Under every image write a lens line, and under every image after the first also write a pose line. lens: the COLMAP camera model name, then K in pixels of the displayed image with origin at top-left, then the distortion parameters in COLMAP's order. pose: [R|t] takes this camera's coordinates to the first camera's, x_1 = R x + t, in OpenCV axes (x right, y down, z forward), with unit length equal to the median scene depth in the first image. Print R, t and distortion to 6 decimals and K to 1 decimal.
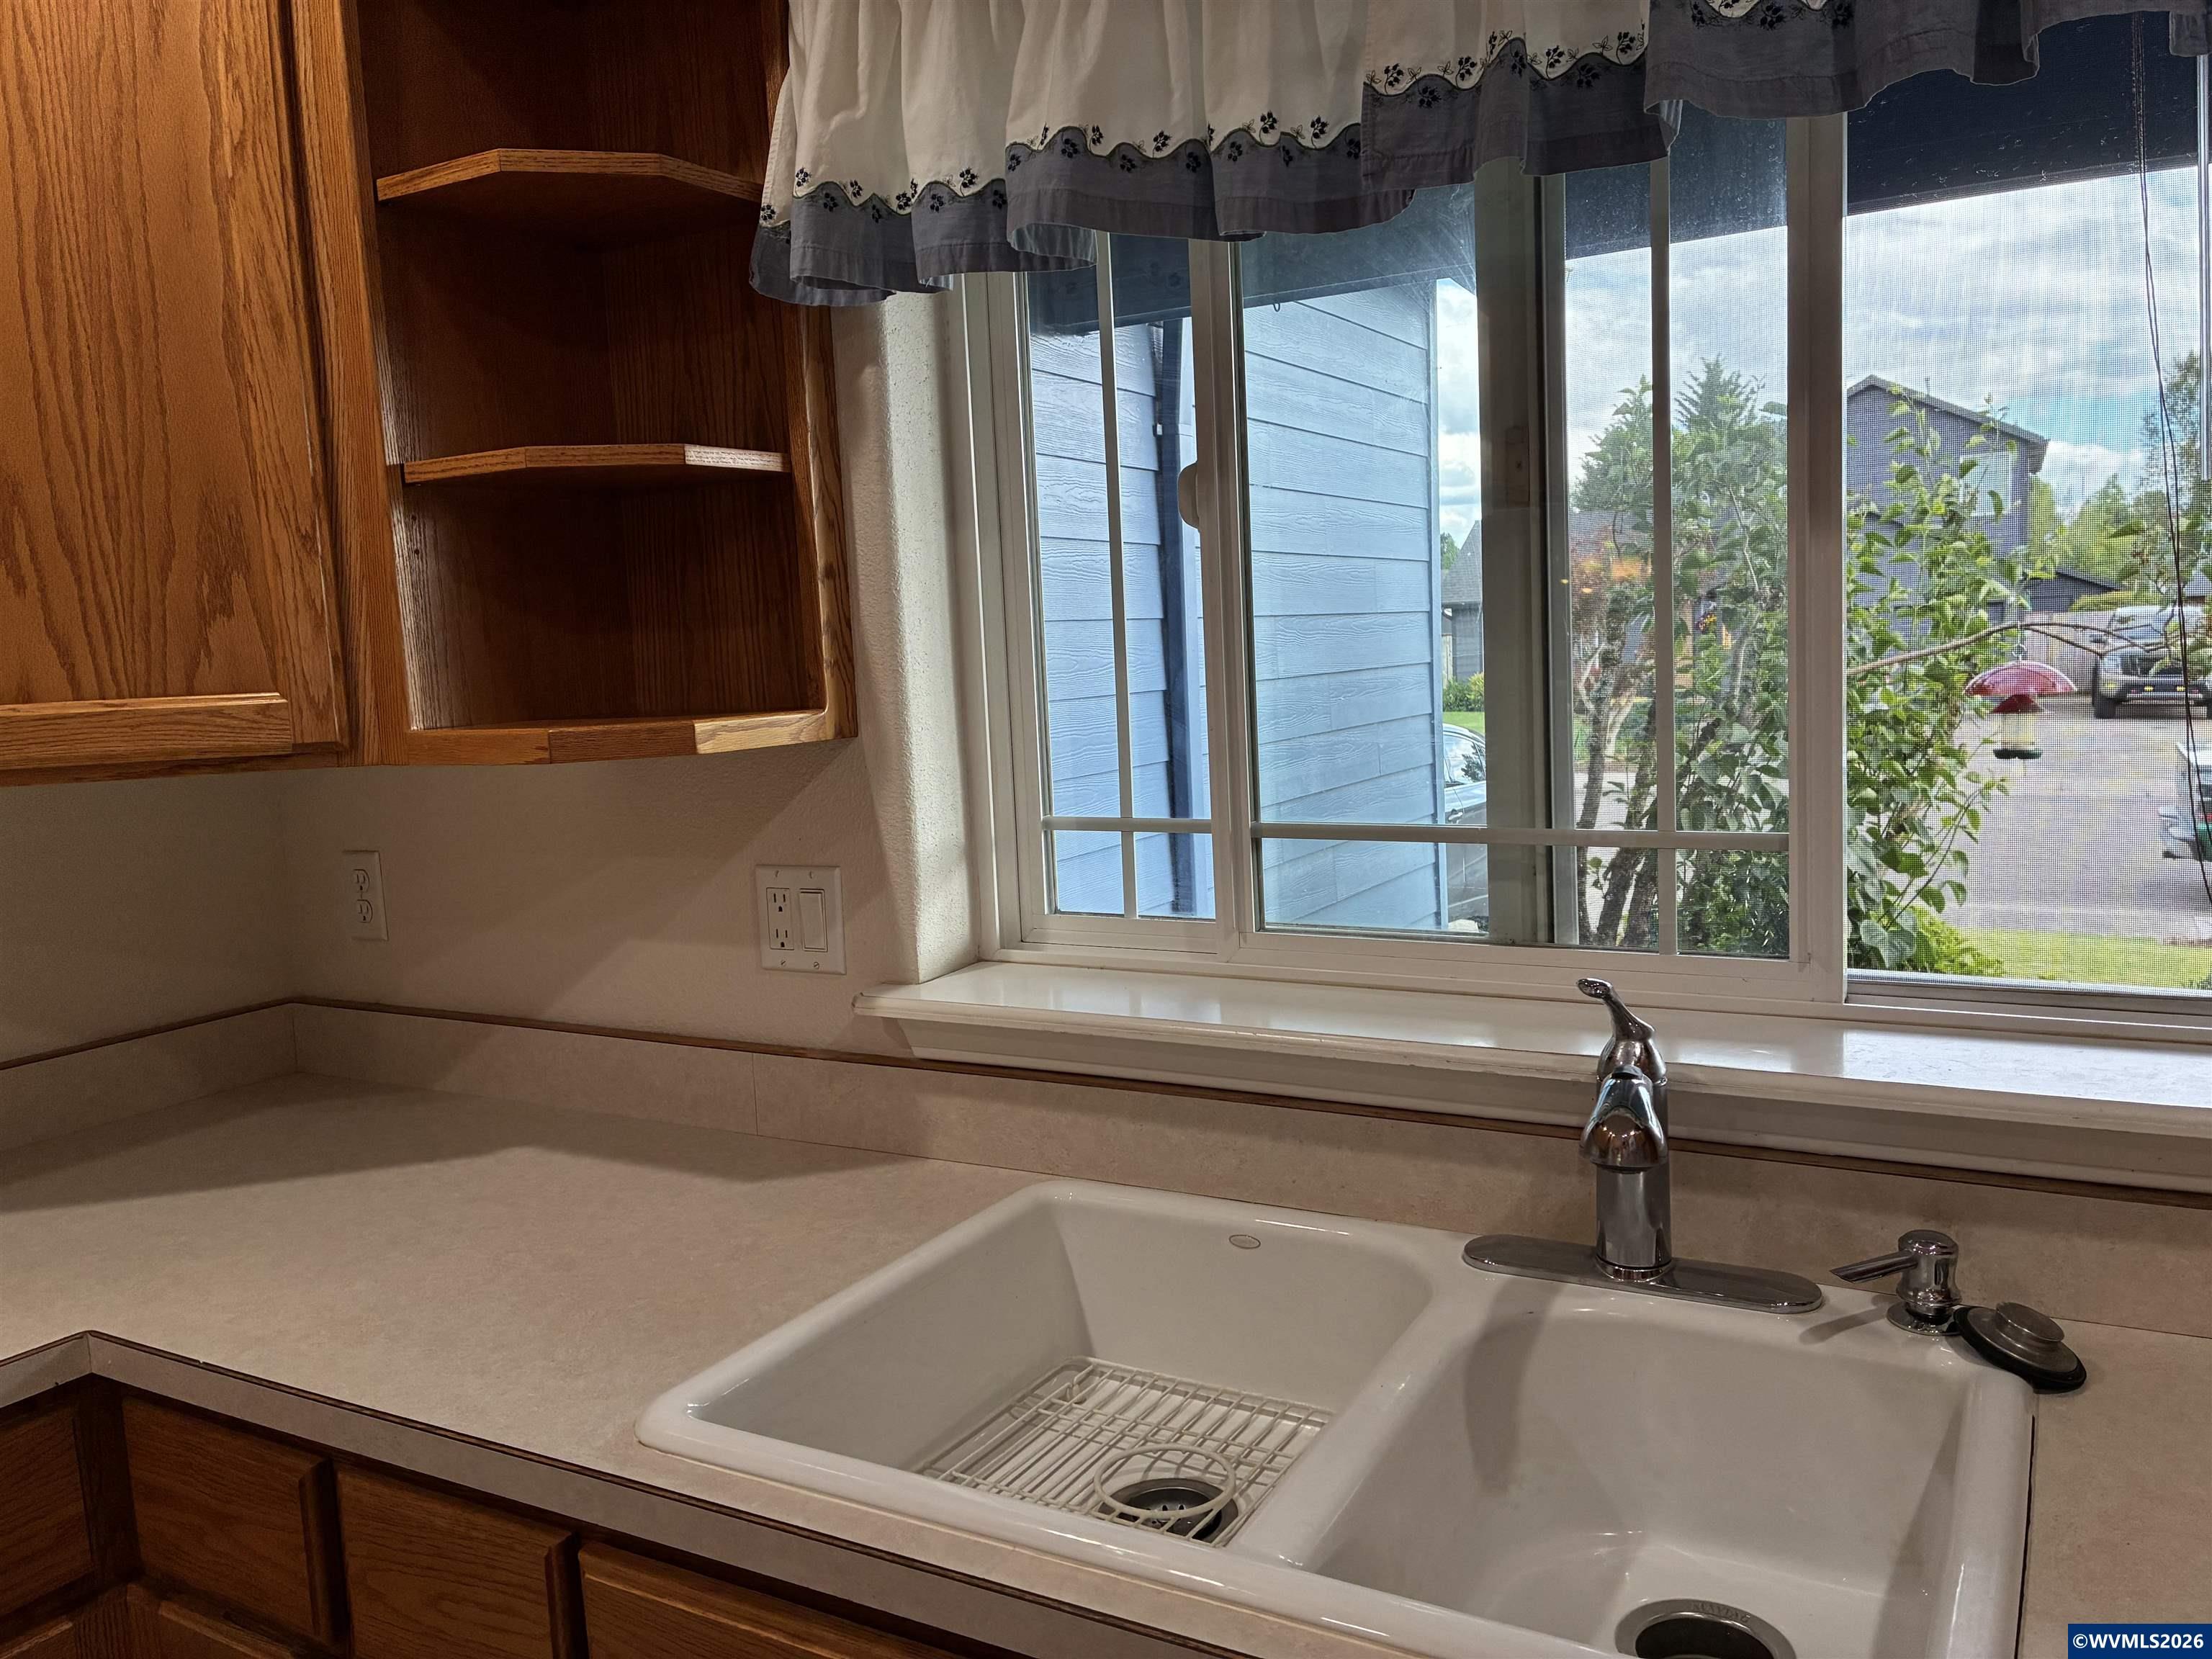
lens RADIAL K [[1656.0, 0, 1125.8], [0, 1656.0, 813.3], [0, 0, 1]] dist [0.039832, -0.060915]
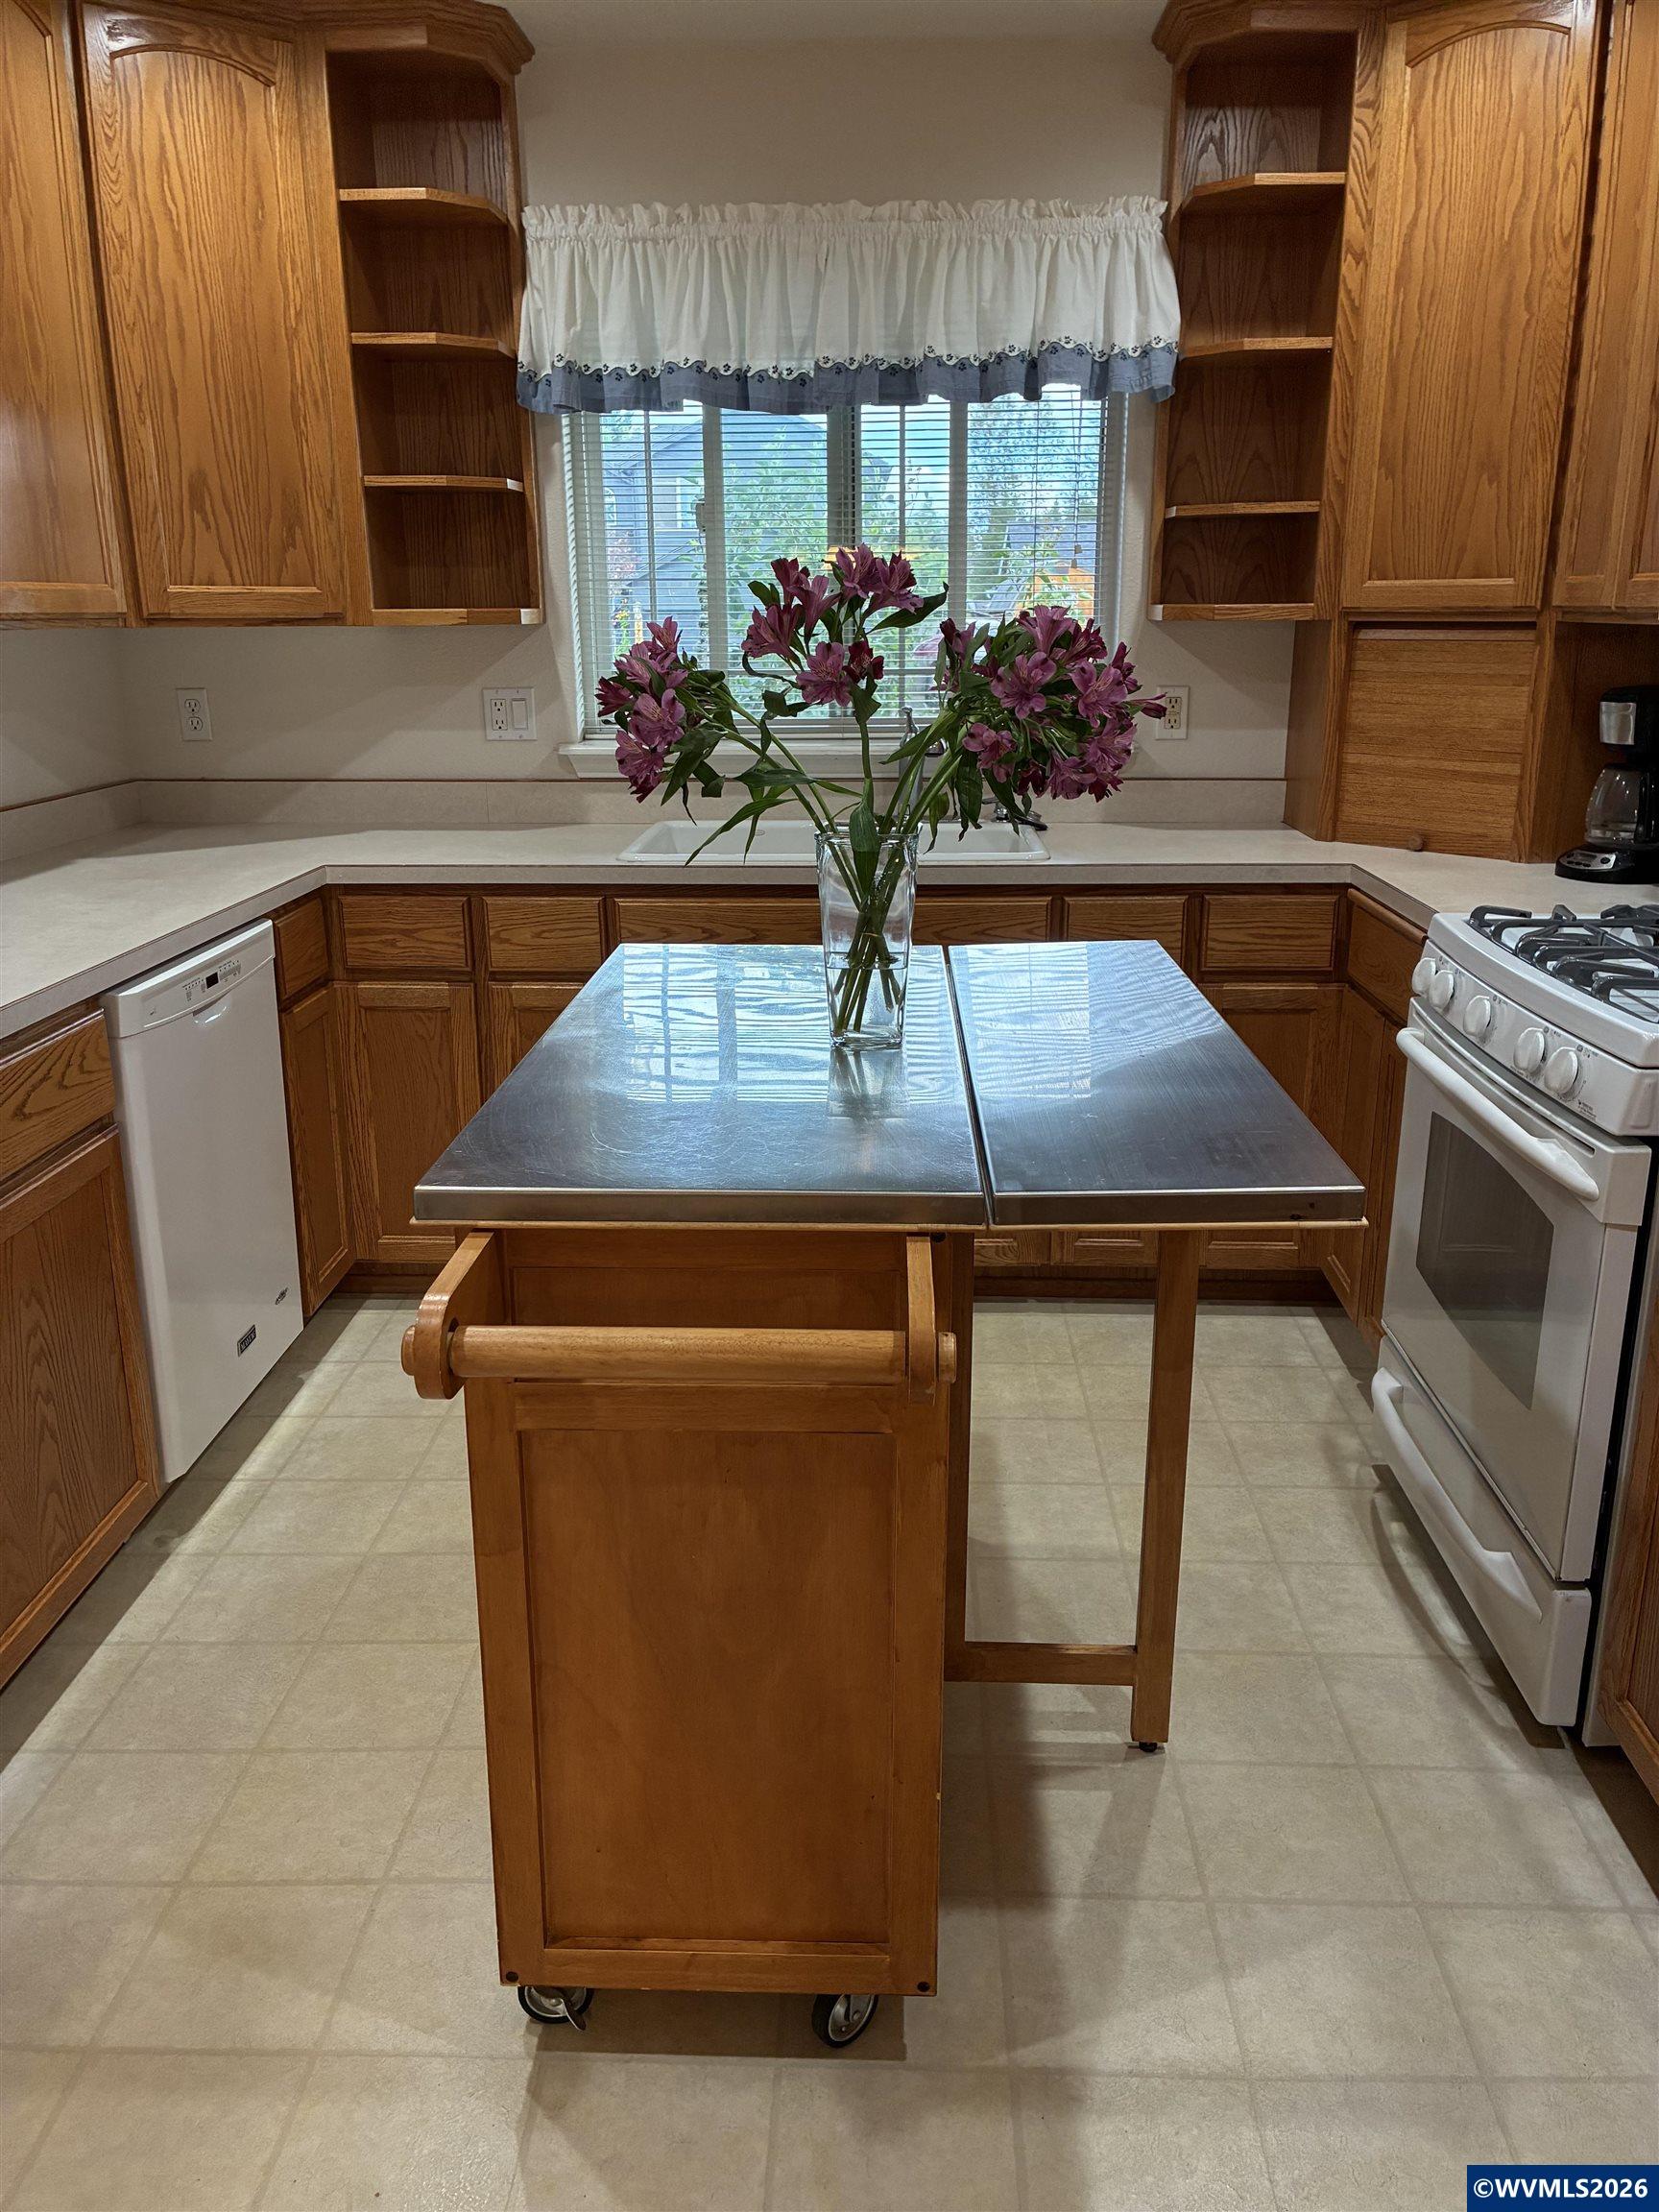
lens RADIAL K [[1656.0, 0, 839.6], [0, 1656.0, 1111.4], [0, 0, 1]] dist [0.039832, -0.060915]
pose [[0.890675, -0.093956, 0.444825, -0.947053], [0.012800, 0.983207, 0.182045, 0.211482], [-0.454459, -0.156449, 0.876921, -1.292196]]
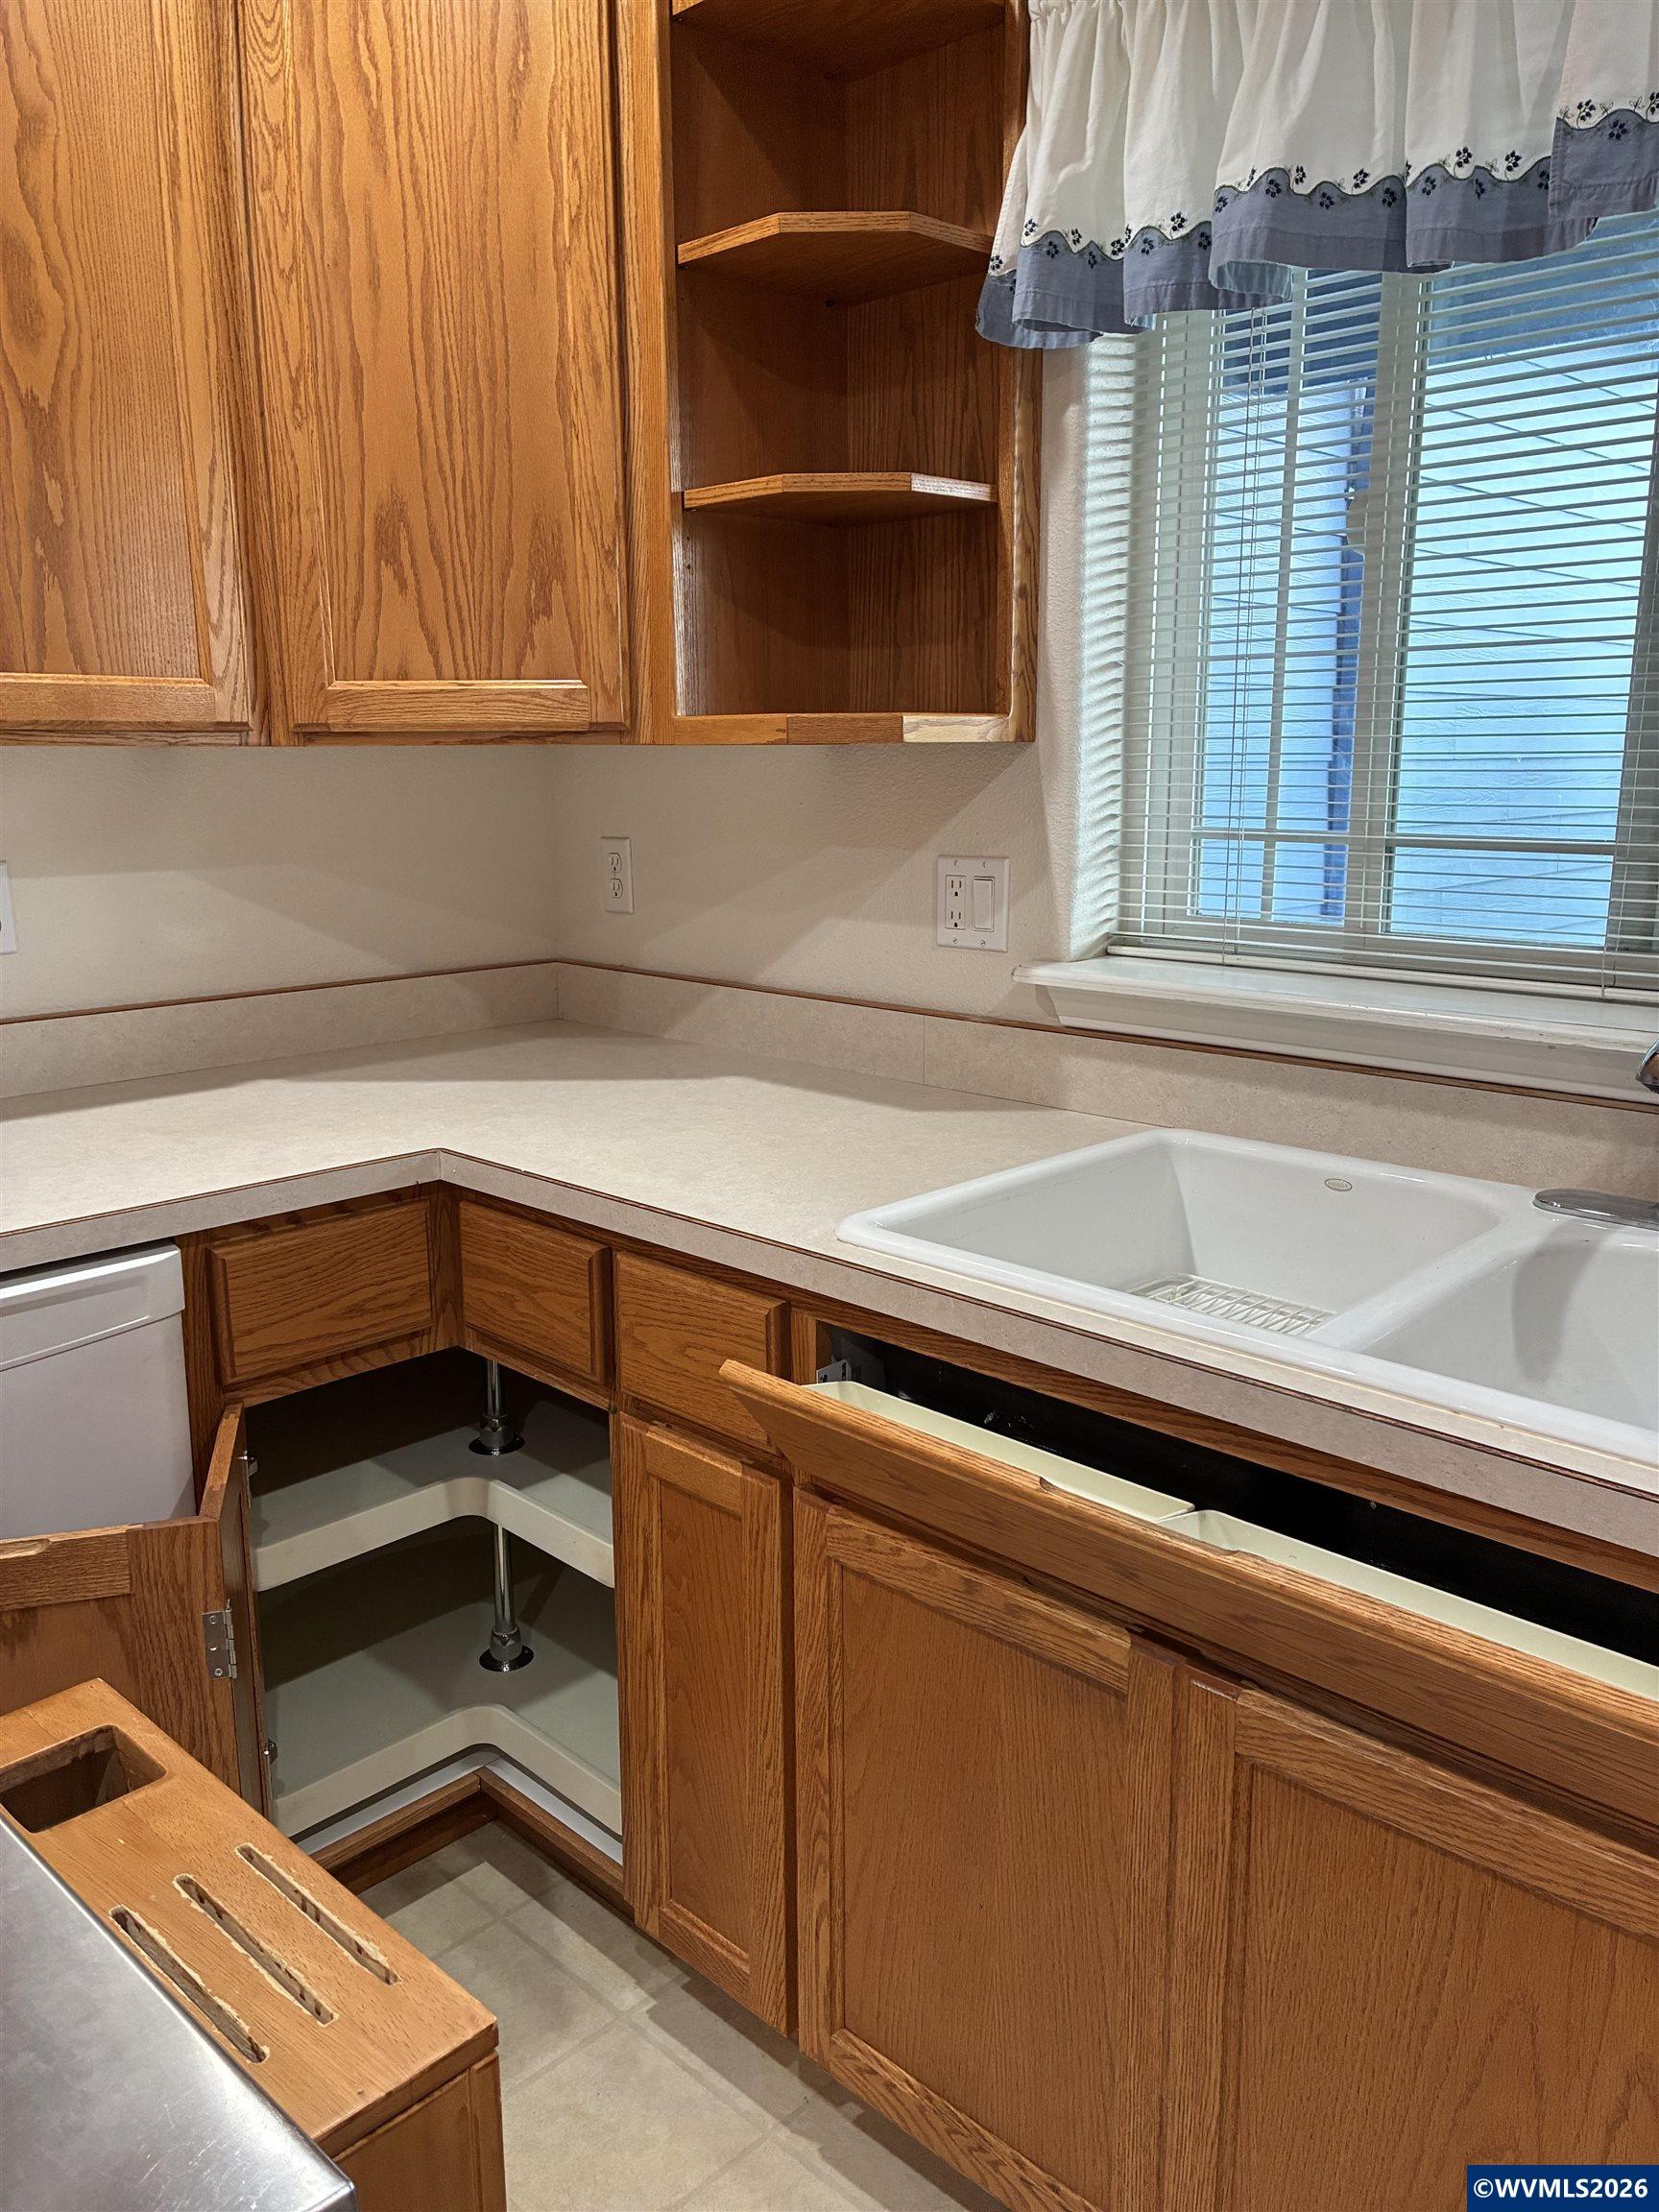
lens RADIAL K [[1656.0, 0, 828.6], [0, 1656.0, 1104.9], [0, 0, 1]] dist [0.039832, -0.060915]
pose [[0.962824, 0.094098, -0.253212, 0.017774], [-0.065010, 0.990533, 0.120902, 0.083057], [0.262191, -0.099946, 0.959826, -0.189392]]
